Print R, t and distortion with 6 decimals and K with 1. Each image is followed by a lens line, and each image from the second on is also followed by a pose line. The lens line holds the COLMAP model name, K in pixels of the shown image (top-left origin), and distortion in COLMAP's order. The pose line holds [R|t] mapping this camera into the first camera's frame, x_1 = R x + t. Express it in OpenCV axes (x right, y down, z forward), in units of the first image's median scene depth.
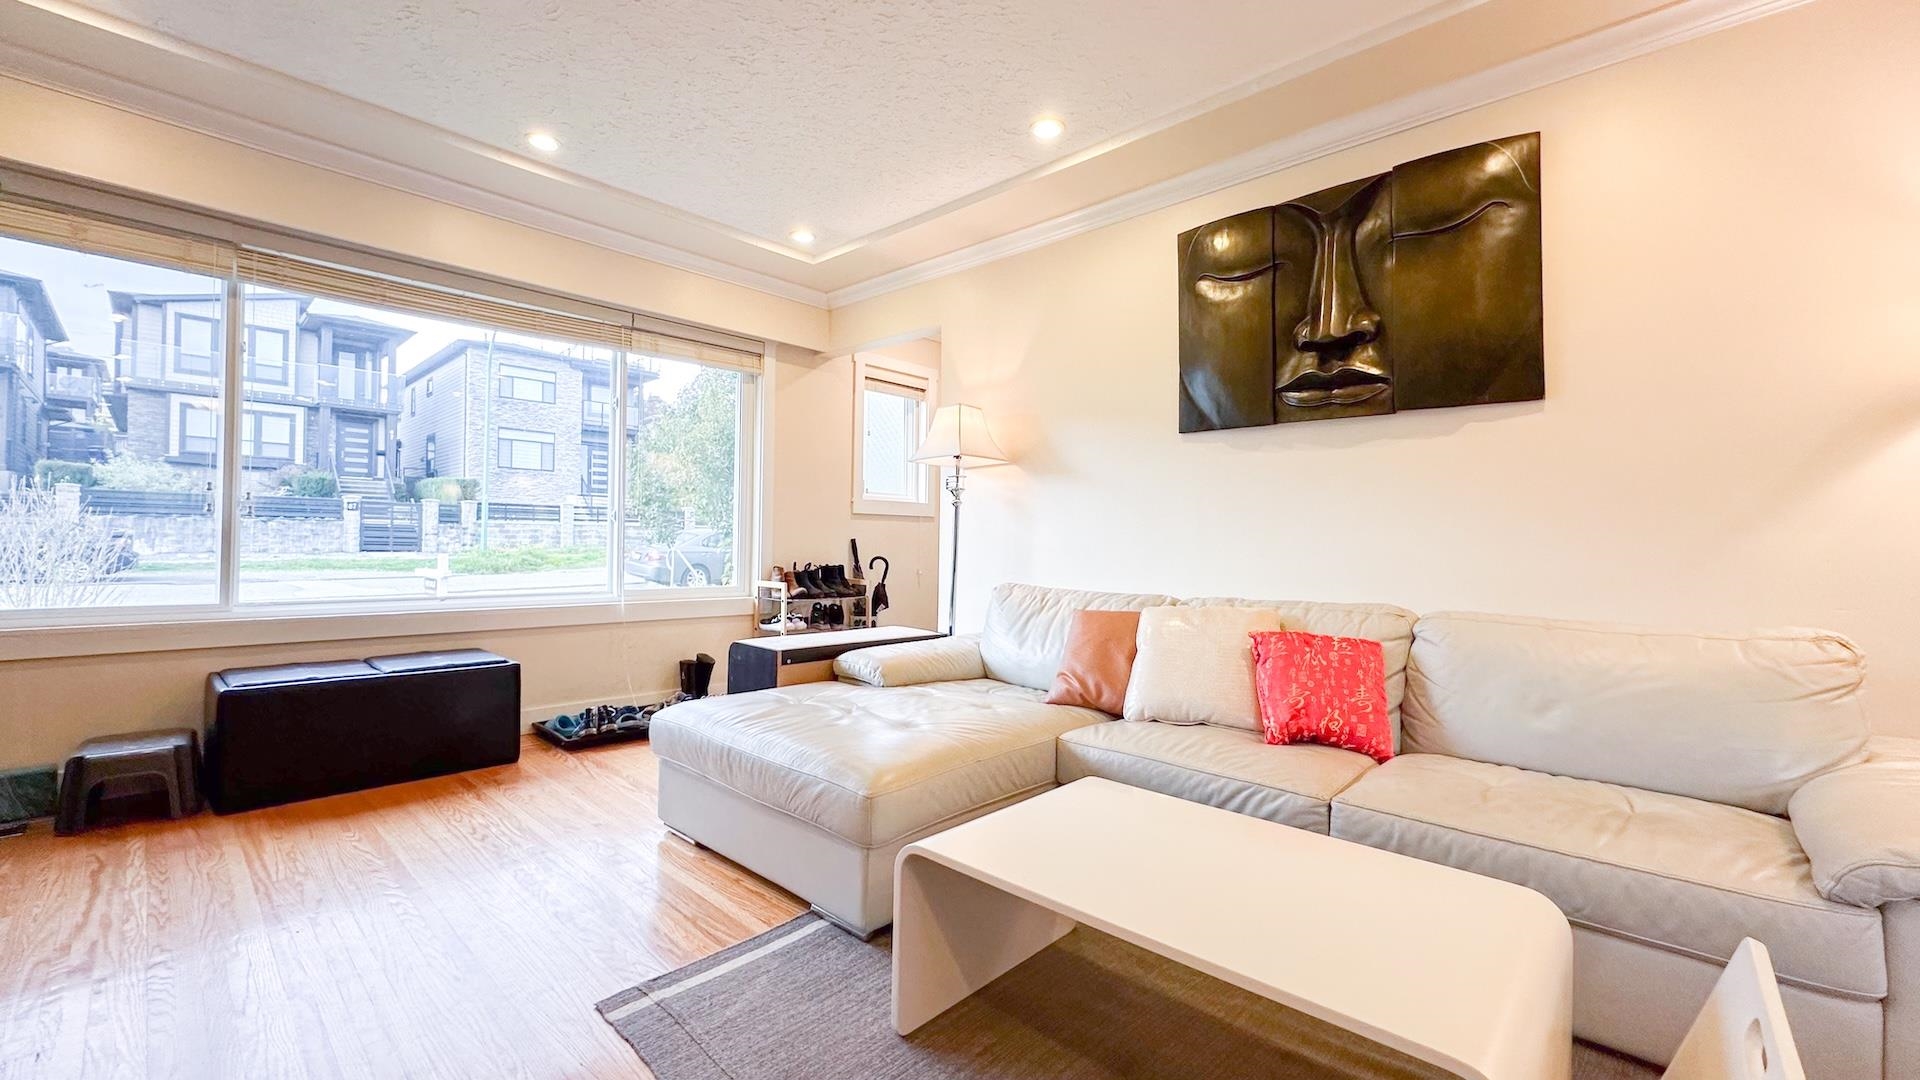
lens RADIAL K [[766.5, 0, 960.0], [0, 766.5, 540.0], [0, 0, 1]] dist [-0.002175, -0.000034]
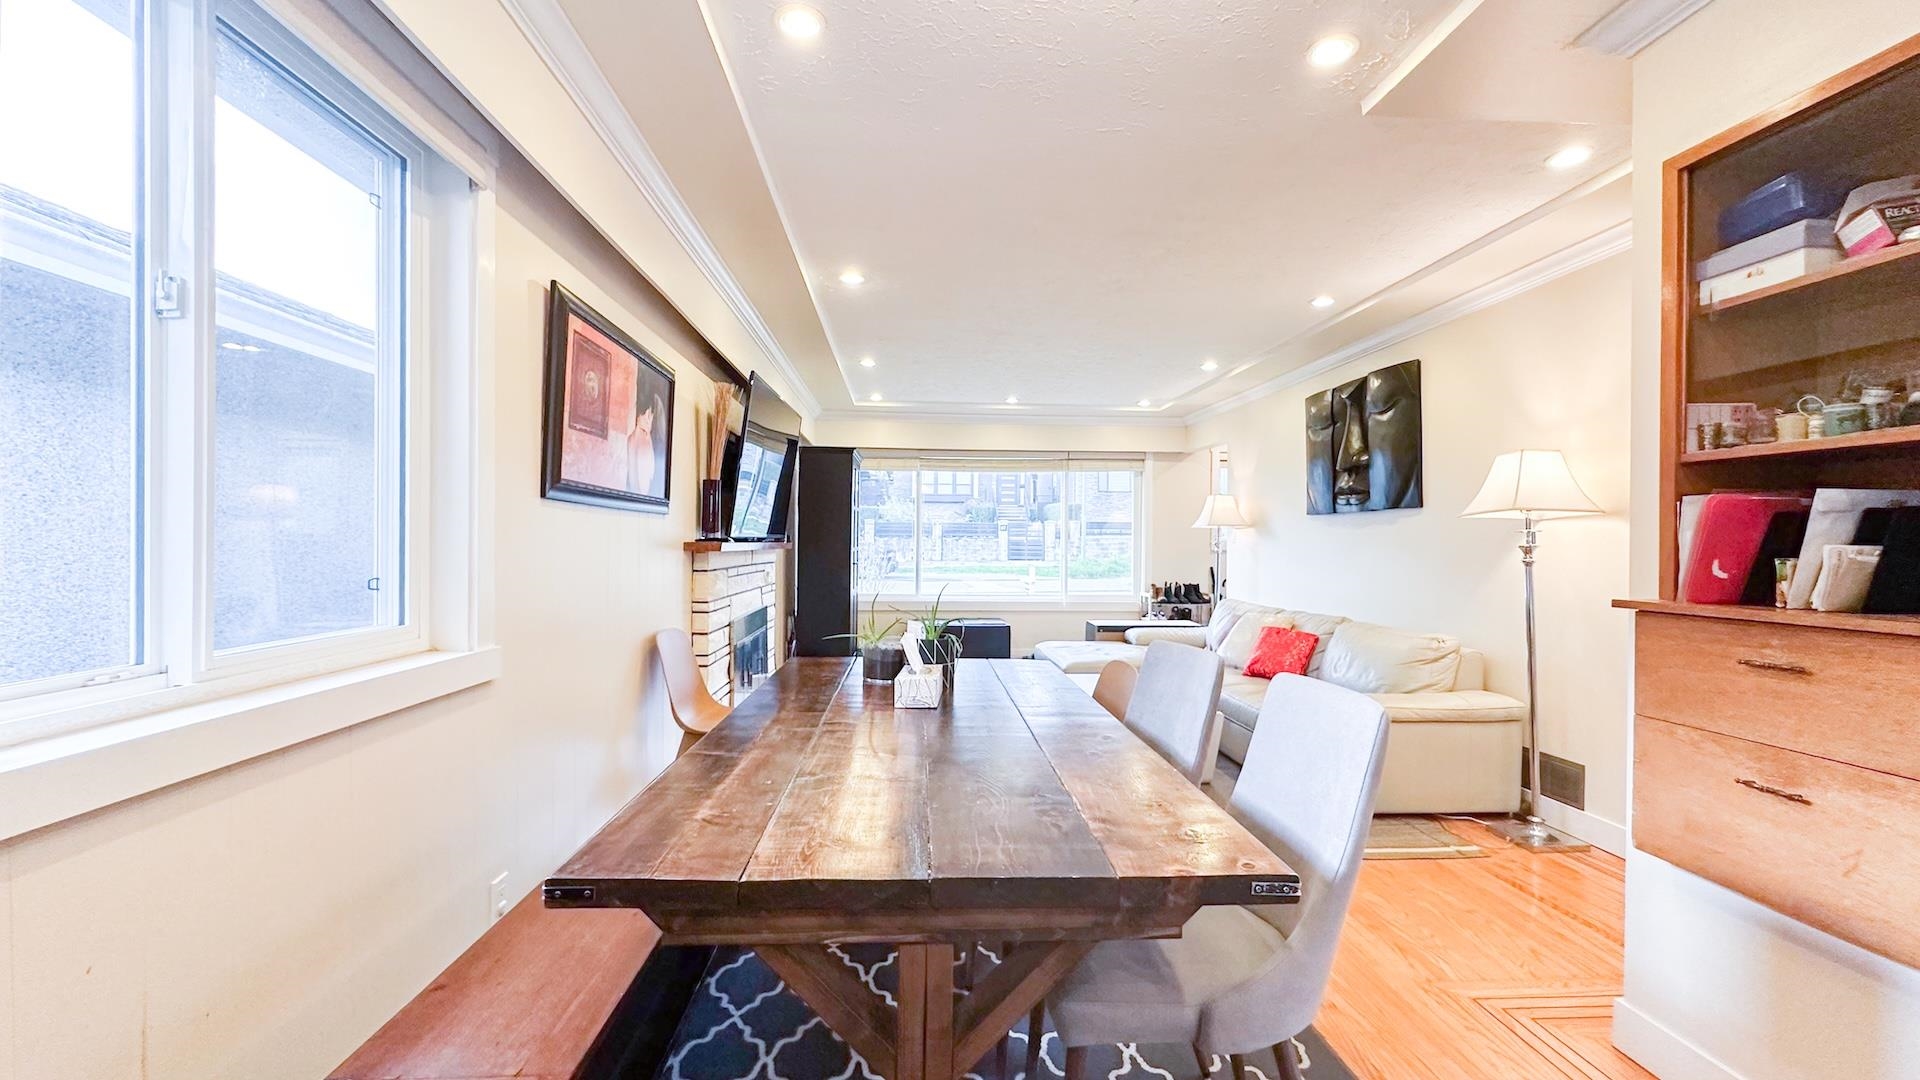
lens RADIAL K [[777.6, 0, 952.6], [0, 777.6, 544.3], [0, 0, 1]] dist [0.000569, 0.000004]
pose [[0.729209, -0.008076, -0.684244, 0.612592], [0.007102, 0.999966, -0.004233, -0.049253], [0.684255, -0.001773, 0.729241, -0.553639]]
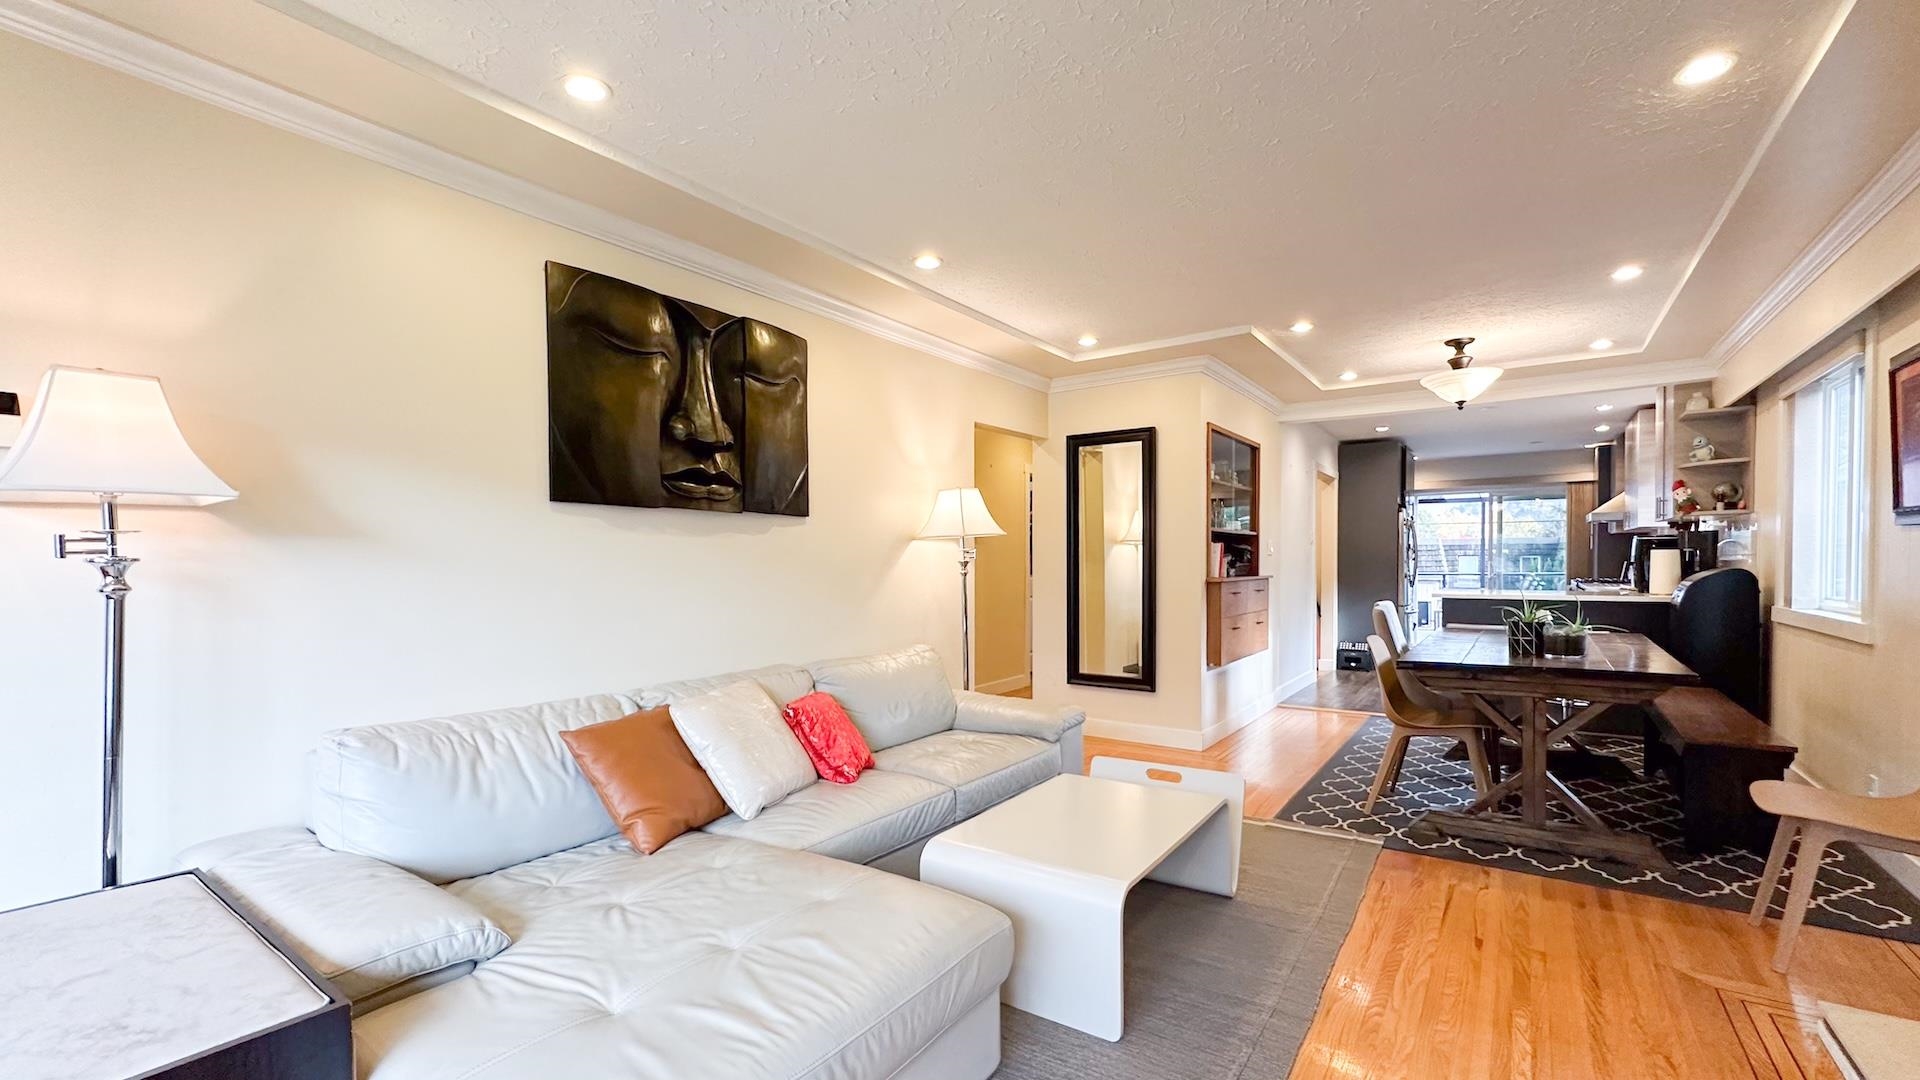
lens RADIAL K [[793.5, 0, 954.6], [0, 793.5, 576.6], [0, 0, 1]] dist [-0.000016, 0.000185]
pose [[-0.138151, -0.032496, 0.989878, -0.437182], [-0.001767, 0.999468, 0.032564, -0.059753], [-0.990410, 0.002750, -0.138135, 0.471808]]
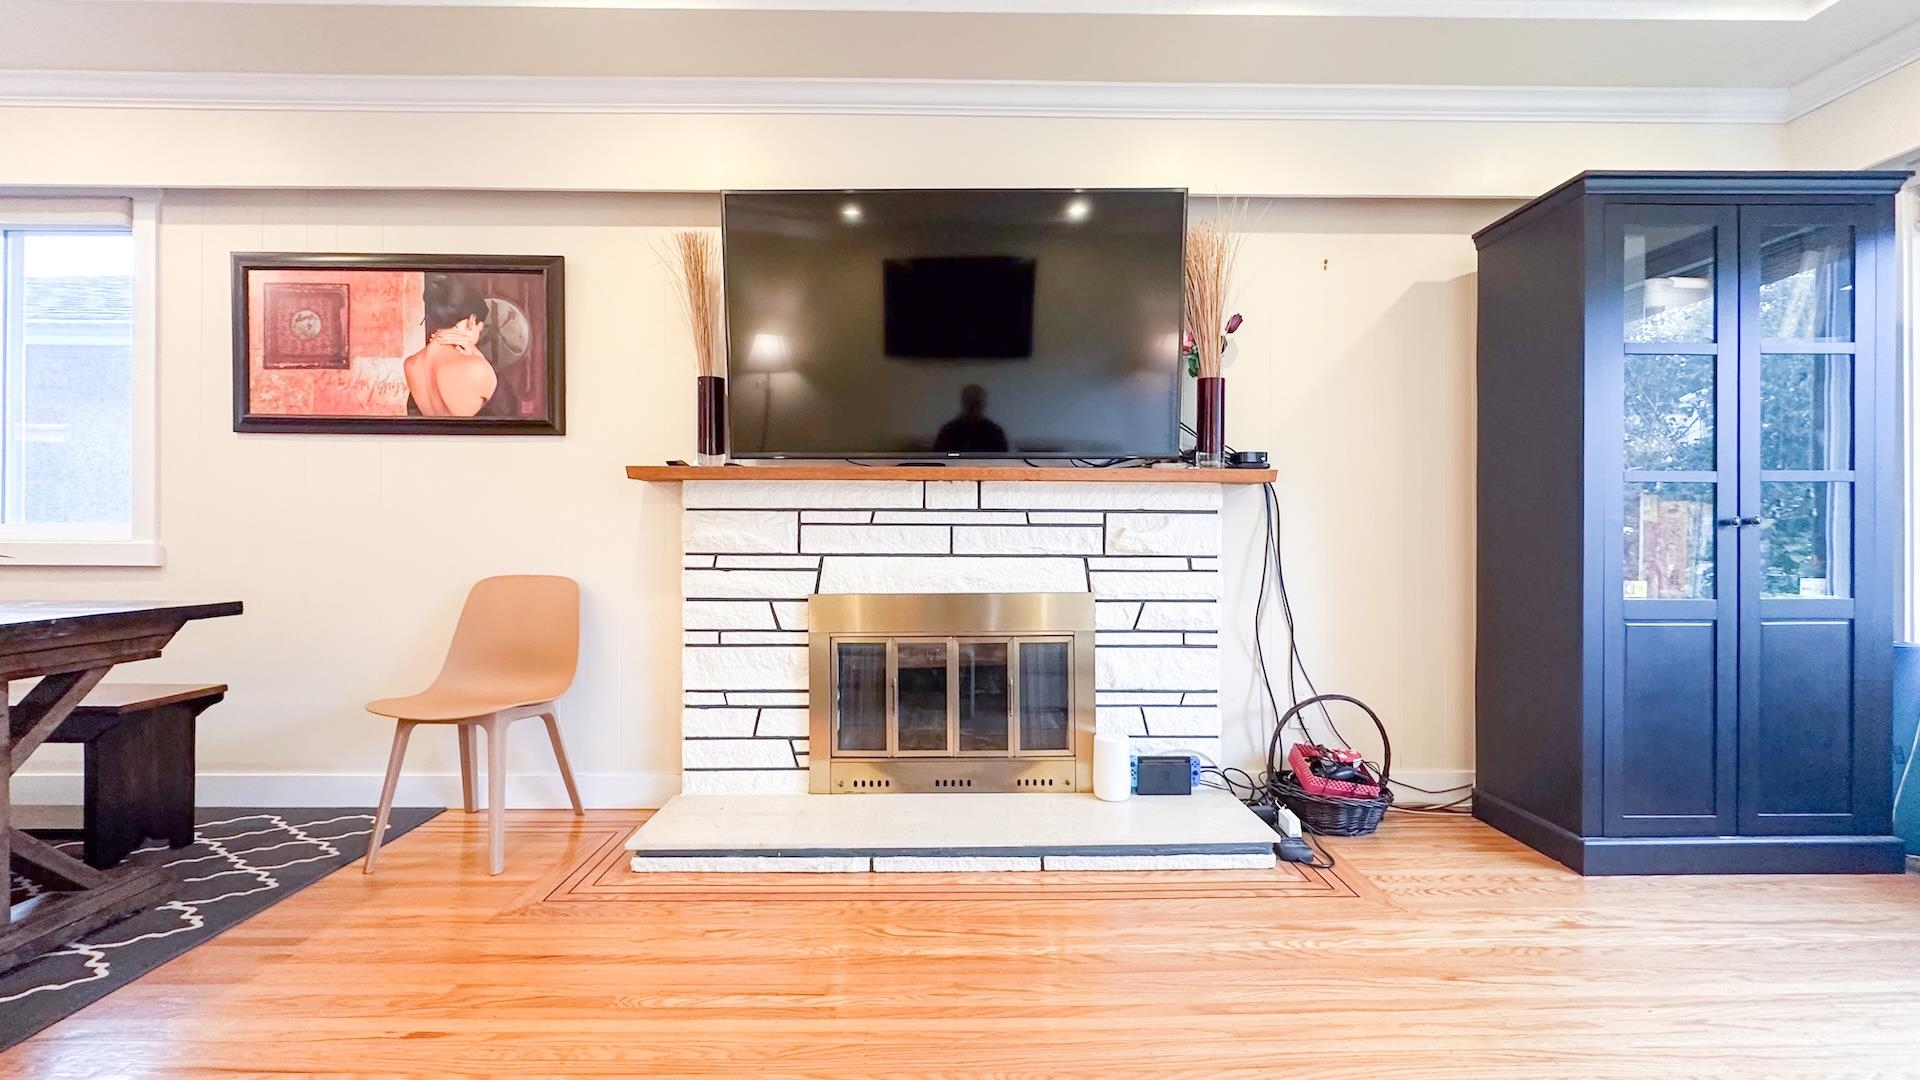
lens RADIAL K [[776.1, 0, 958.8], [0, 776.1, 541.6], [0, 0, 1]] dist [-0.003051, 0.000147]
pose [[-0.714301, -0.016712, -0.699639, 0.114939], [-0.009390, 0.999854, -0.014296, 0.004120], [0.699776, -0.003642, -0.714353, 0.430106]]
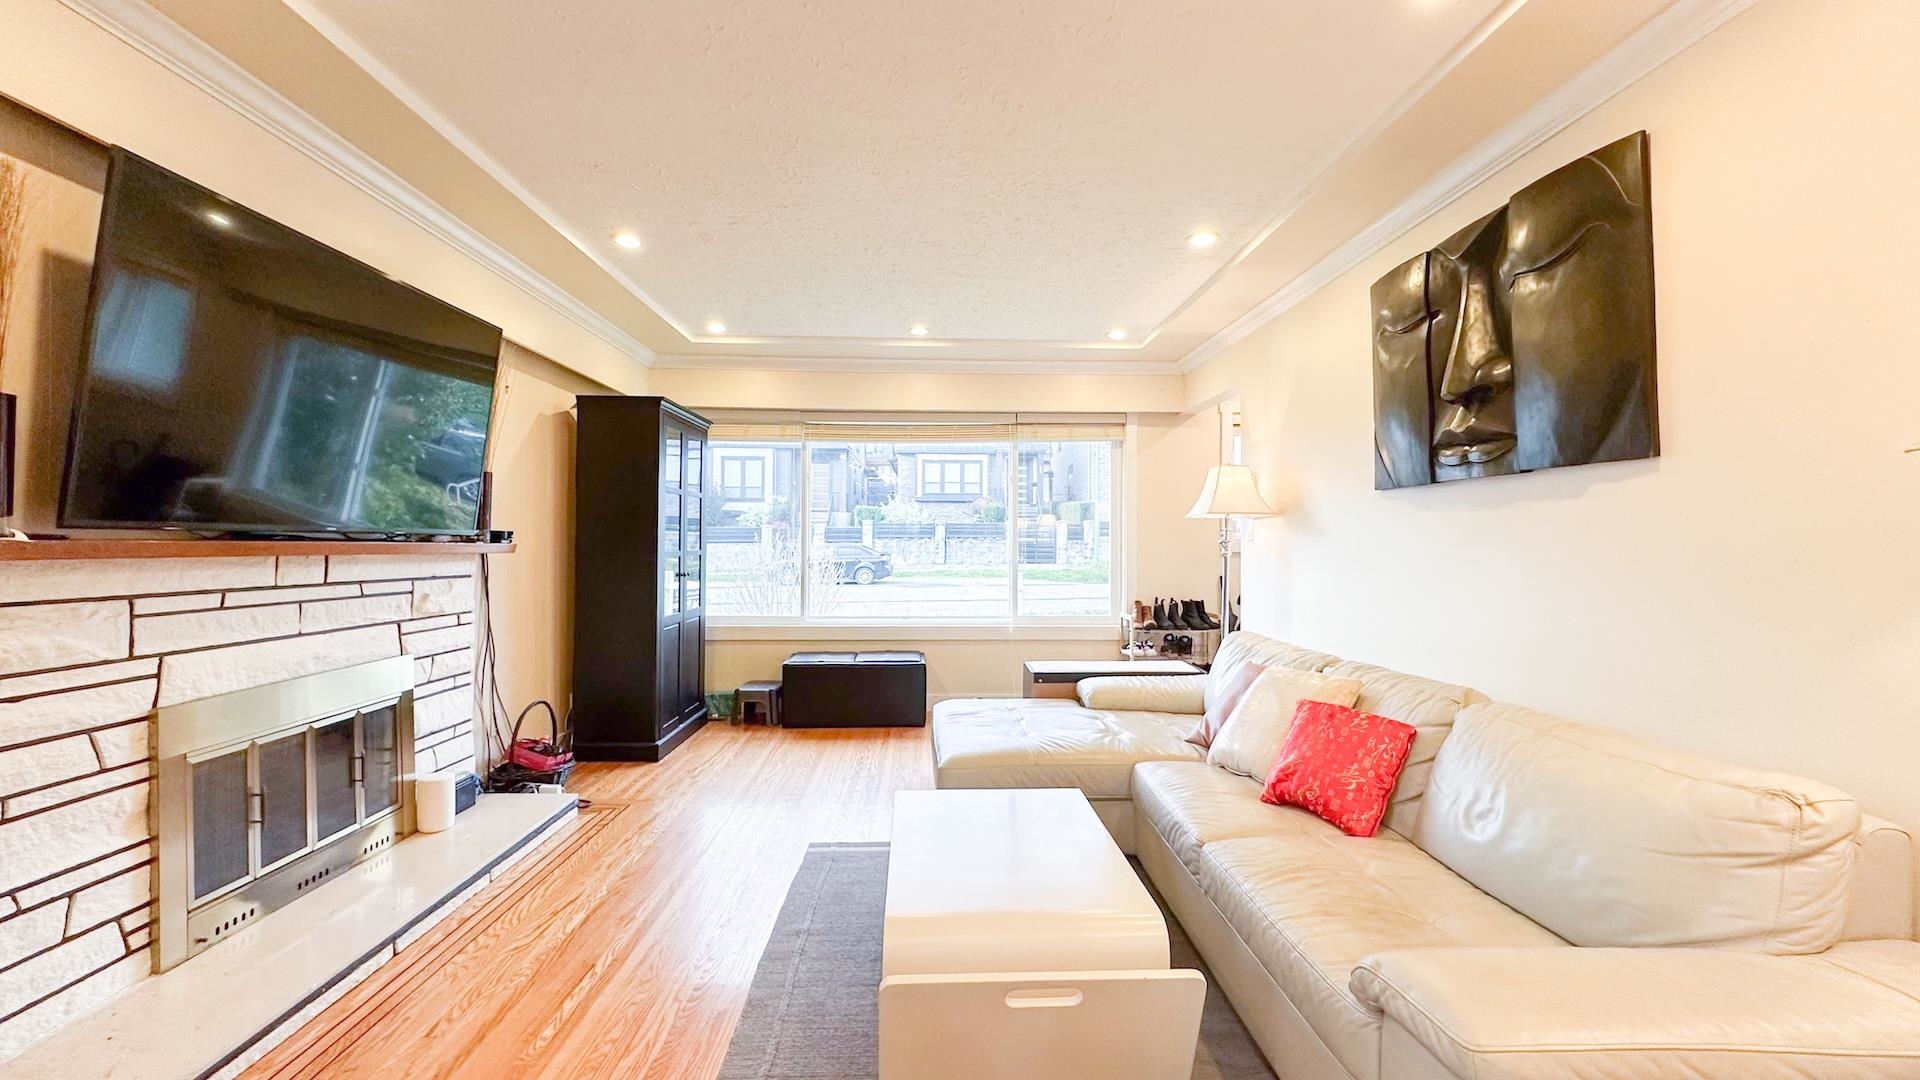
lens RADIAL K [[783.0, 0, 958.7], [0, 783.0, 542.8], [0, 0, 1]] dist [-0.003095, -0.000315]
pose [[0.712694, -0.014531, -0.701324, 0.412296], [0.011289, 0.999894, -0.009245, -0.047421], [0.701384, -0.001328, 0.712782, -0.055179]]
